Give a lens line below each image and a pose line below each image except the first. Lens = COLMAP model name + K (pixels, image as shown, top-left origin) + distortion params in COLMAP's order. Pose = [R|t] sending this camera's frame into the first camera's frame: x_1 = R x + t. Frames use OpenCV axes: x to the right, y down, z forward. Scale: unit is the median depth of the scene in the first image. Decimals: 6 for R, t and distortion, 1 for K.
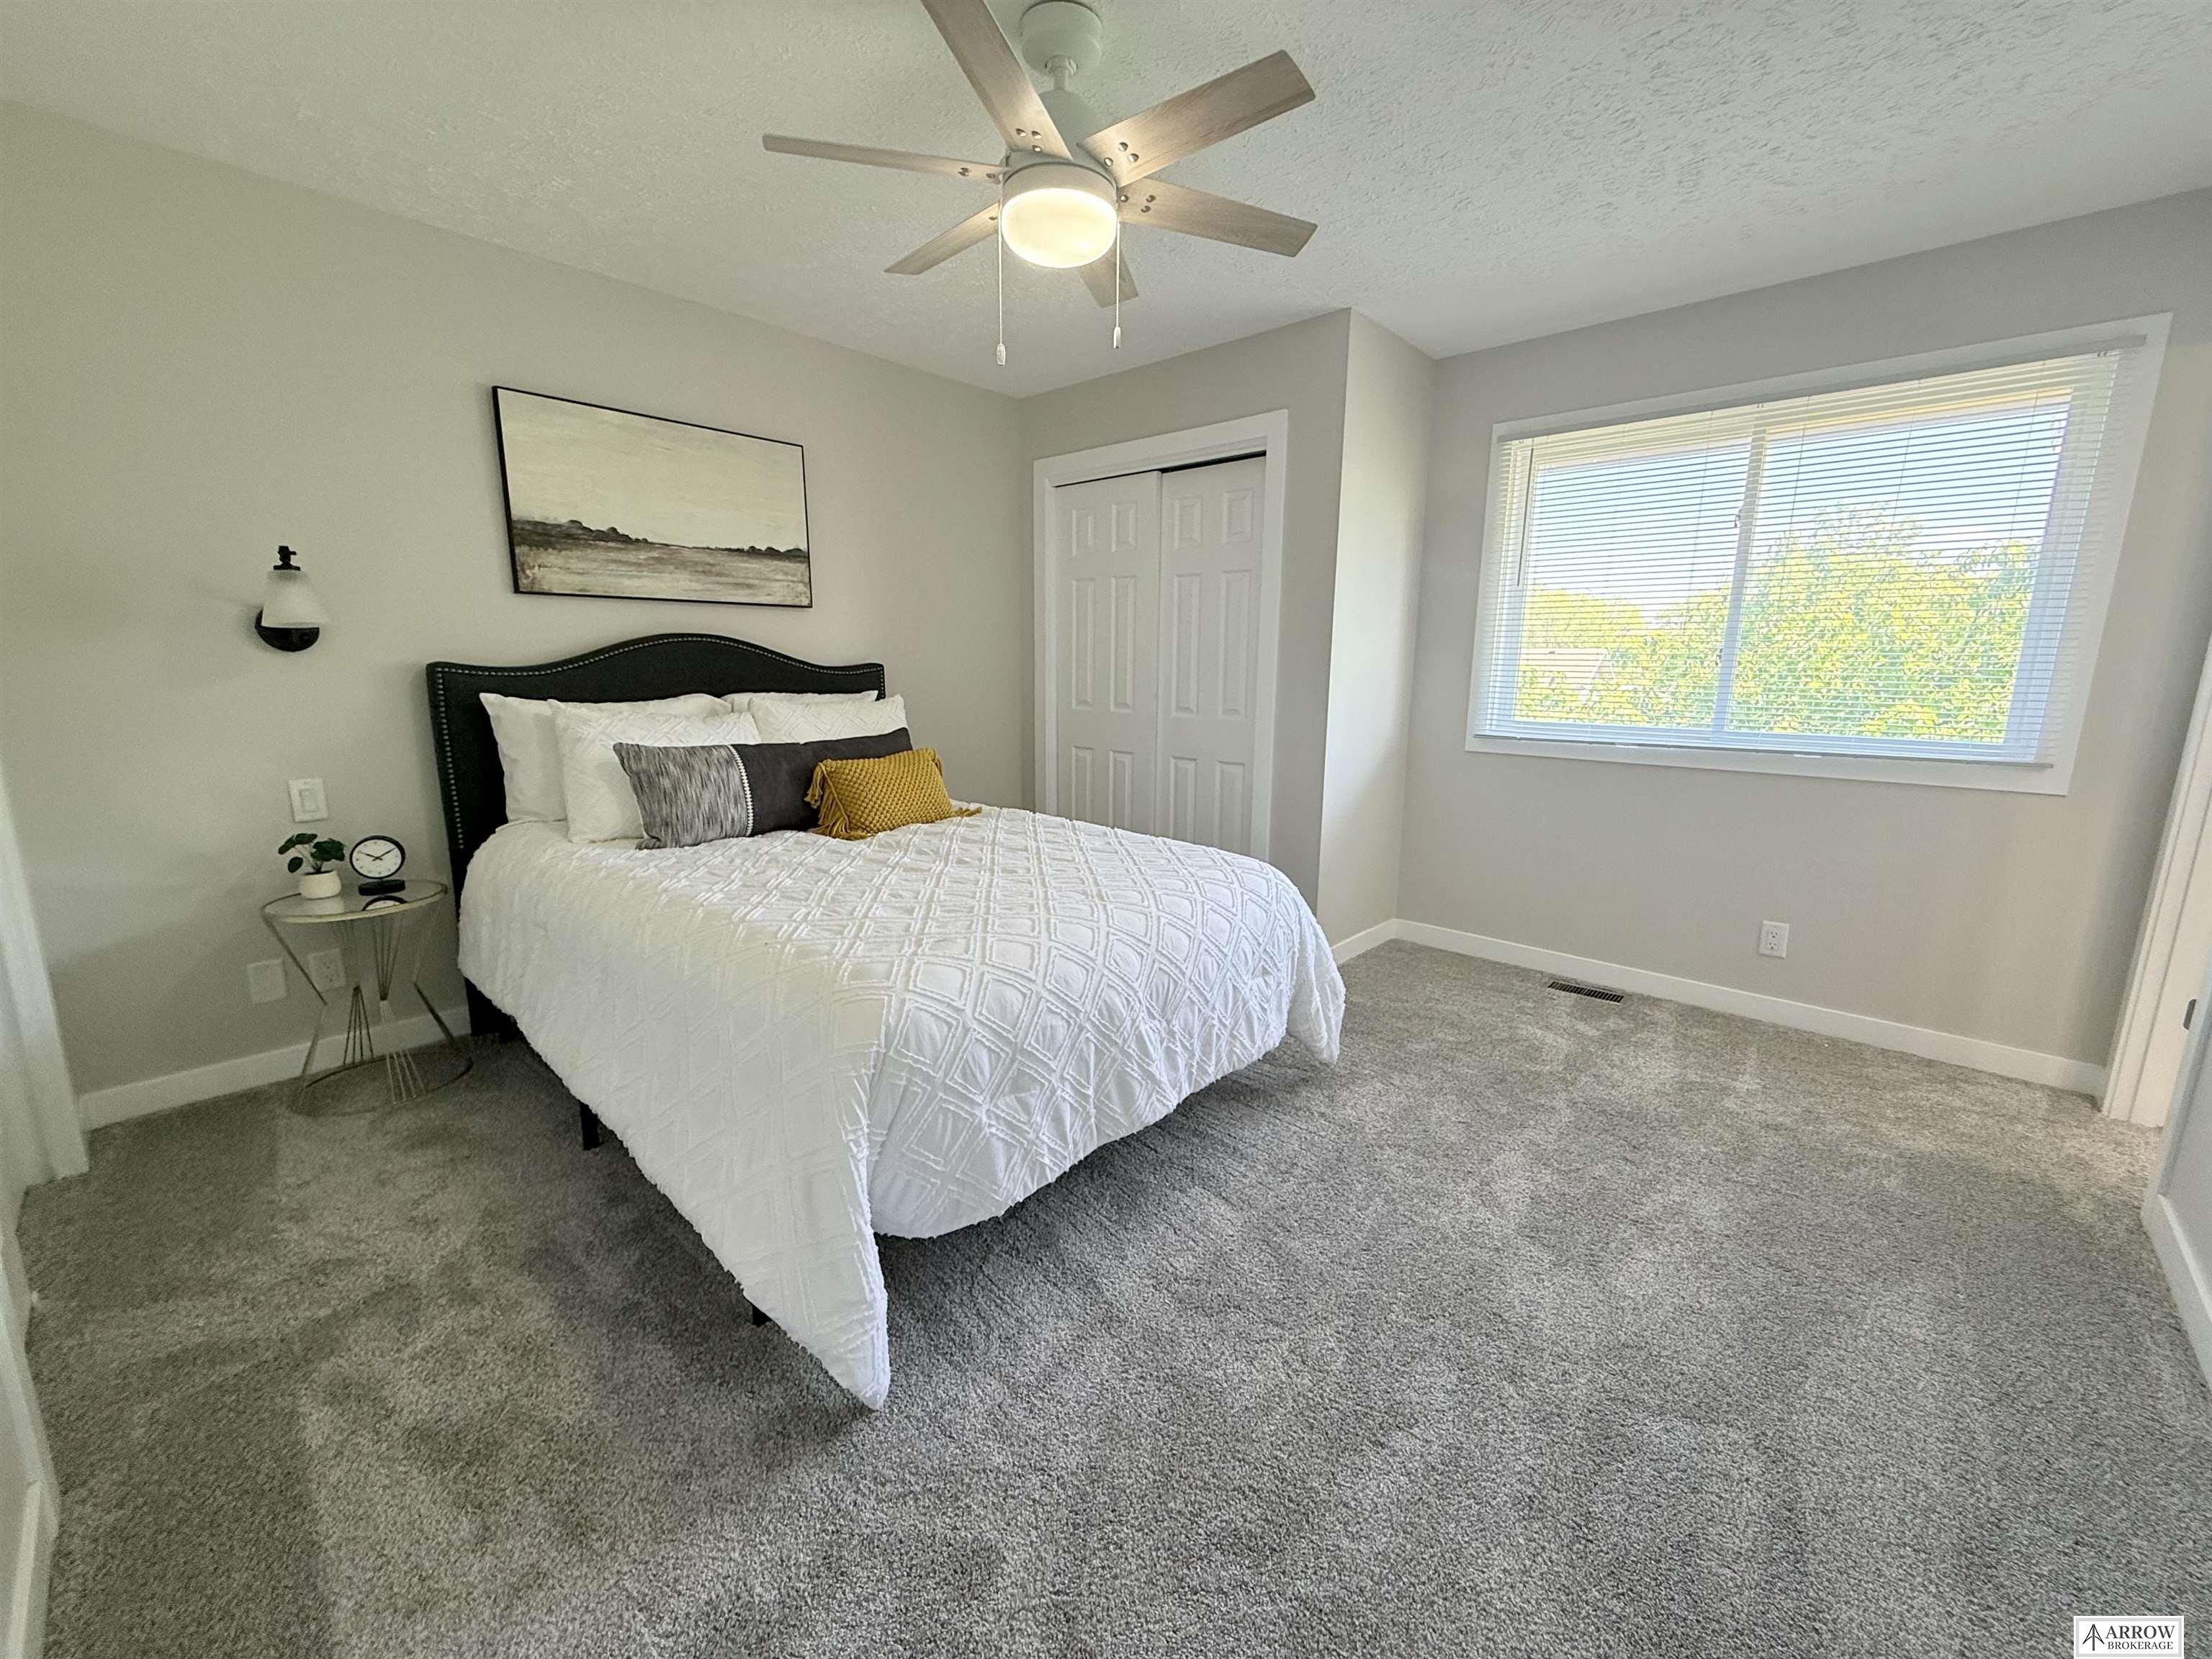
lens RADIAL K [[889.2, 0, 1104.0], [0, 889.2, 827.4], [0, 0, 1]] dist [-0.000458, -0.001182]
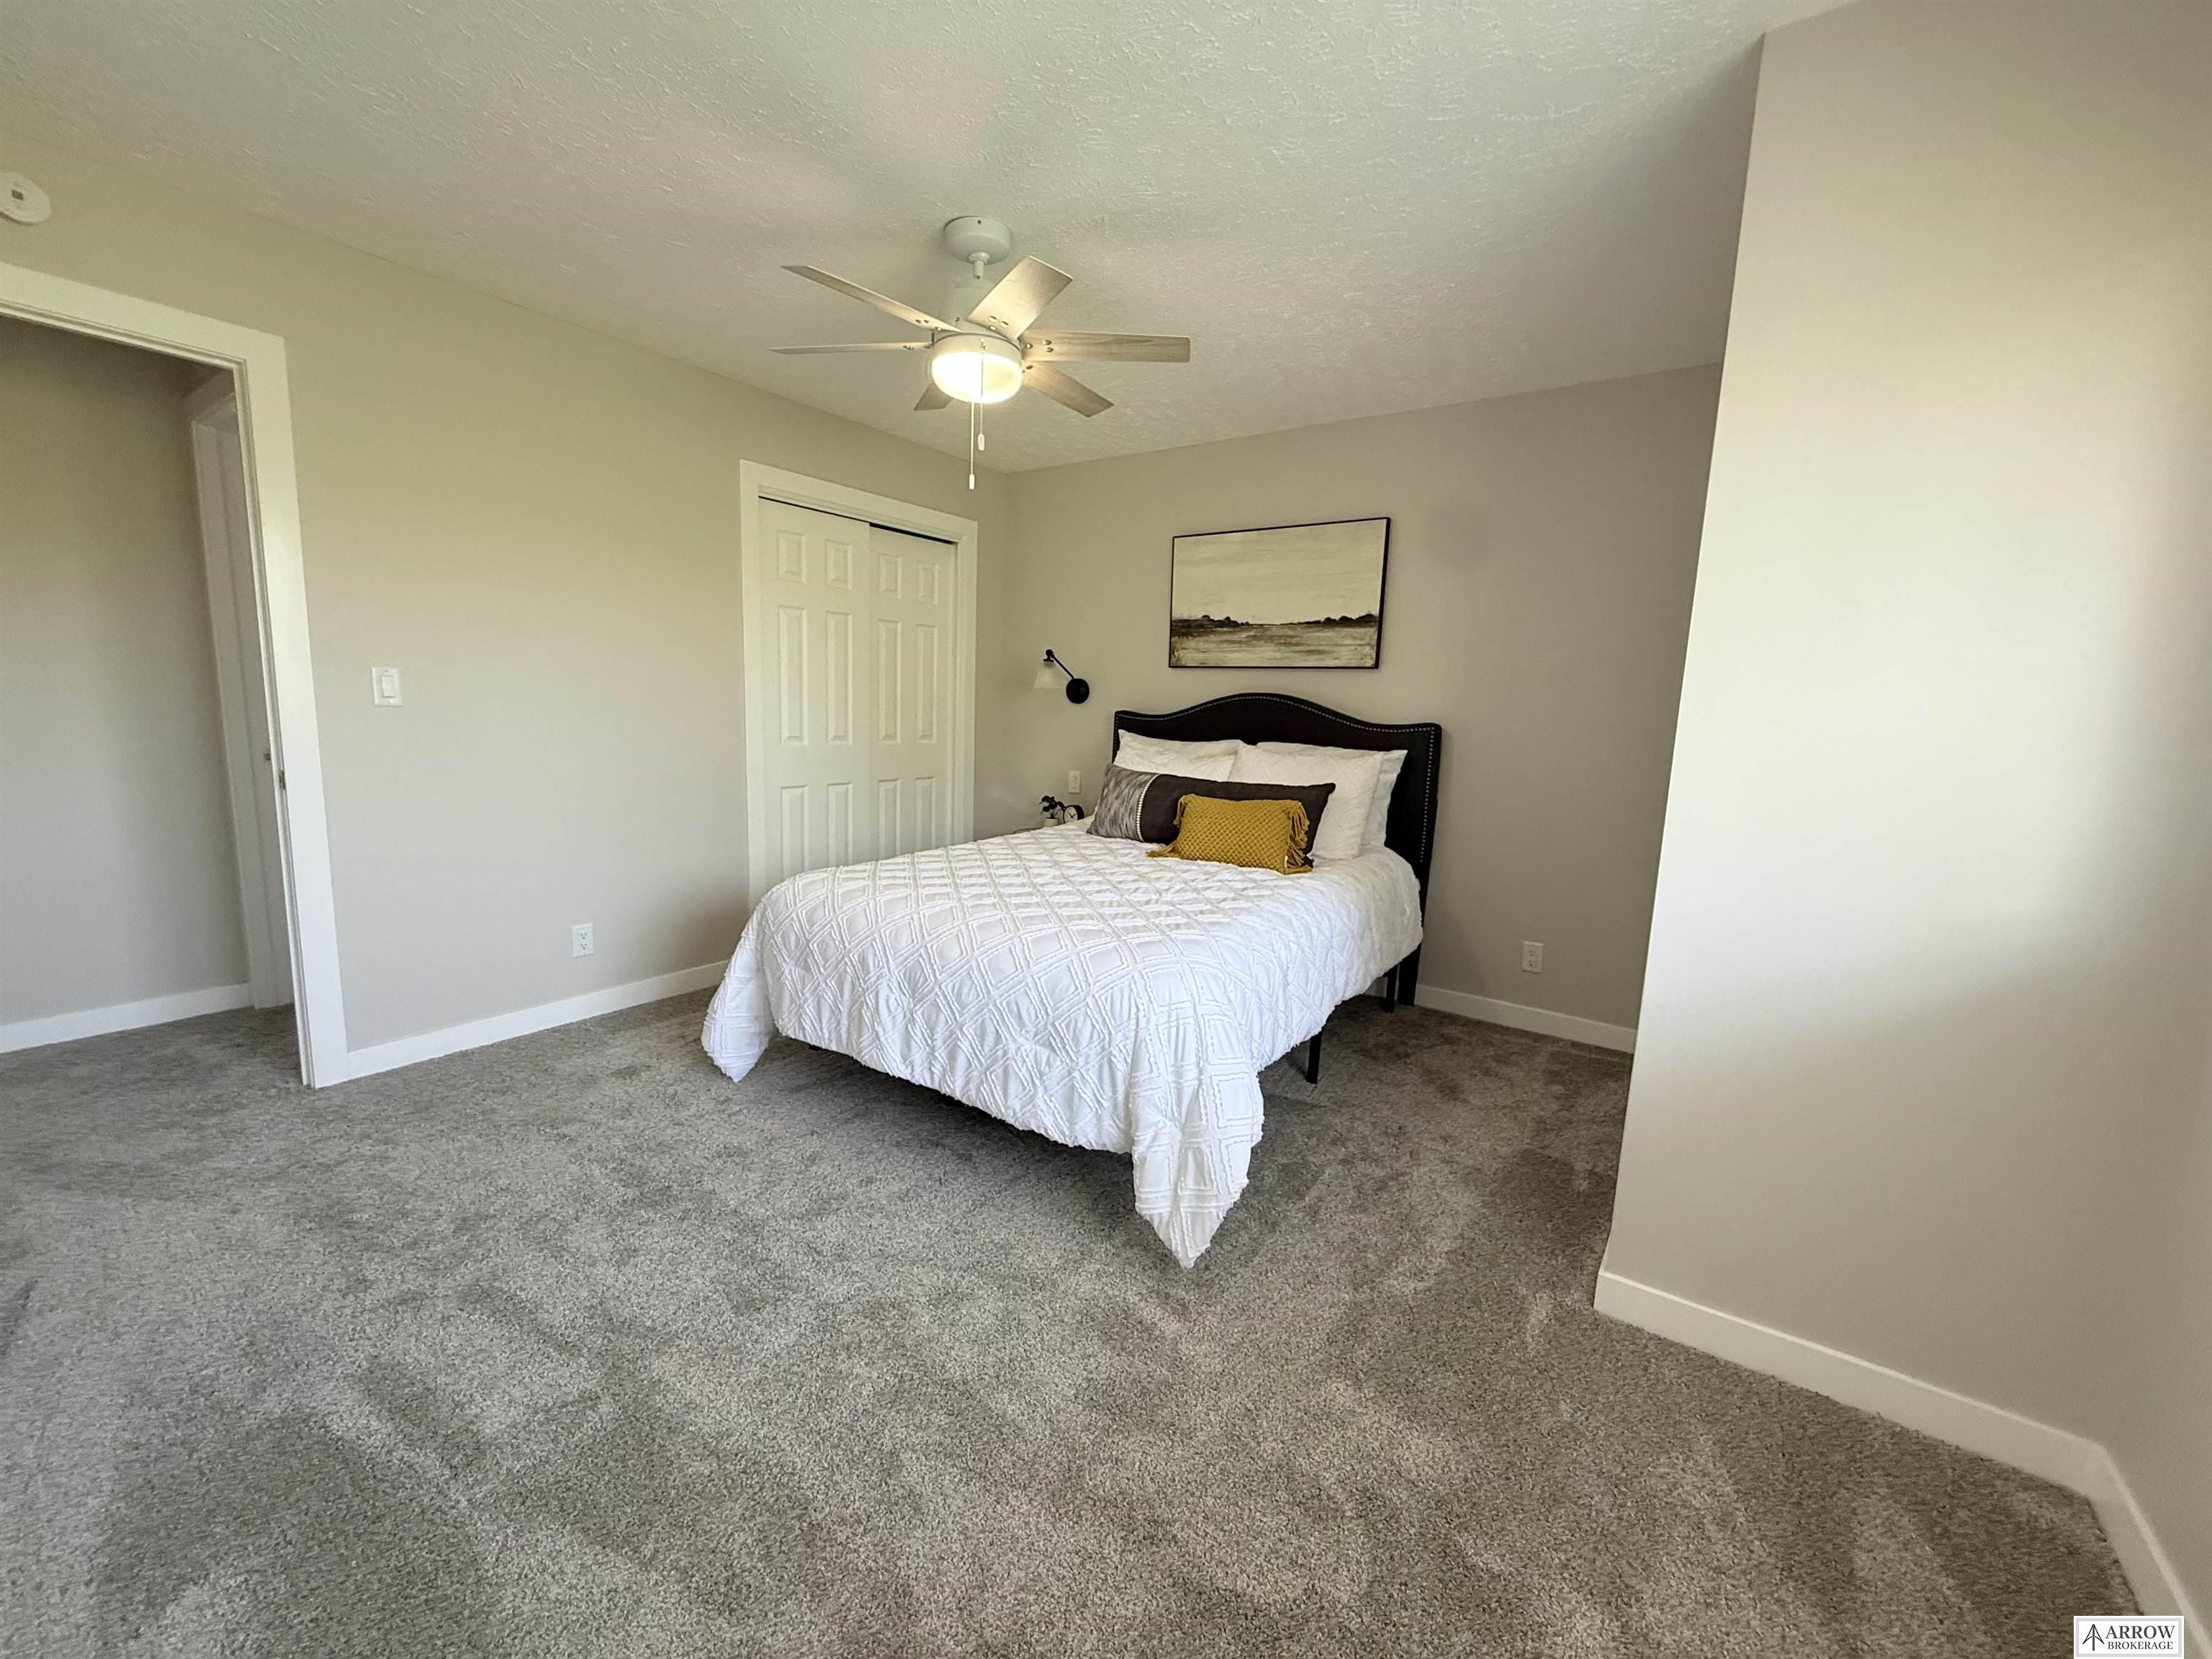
lens RADIAL K [[889.2, 0, 1100.0], [0, 889.2, 833.3], [0, 0, 1]] dist [-0.000458, -0.001182]
pose [[0.111911, 0.140012, -0.983805, 0.793759], [-0.218451, 0.969272, 0.113094, -0.122863], [0.969410, 0.202257, 0.139058, 0.667225]]
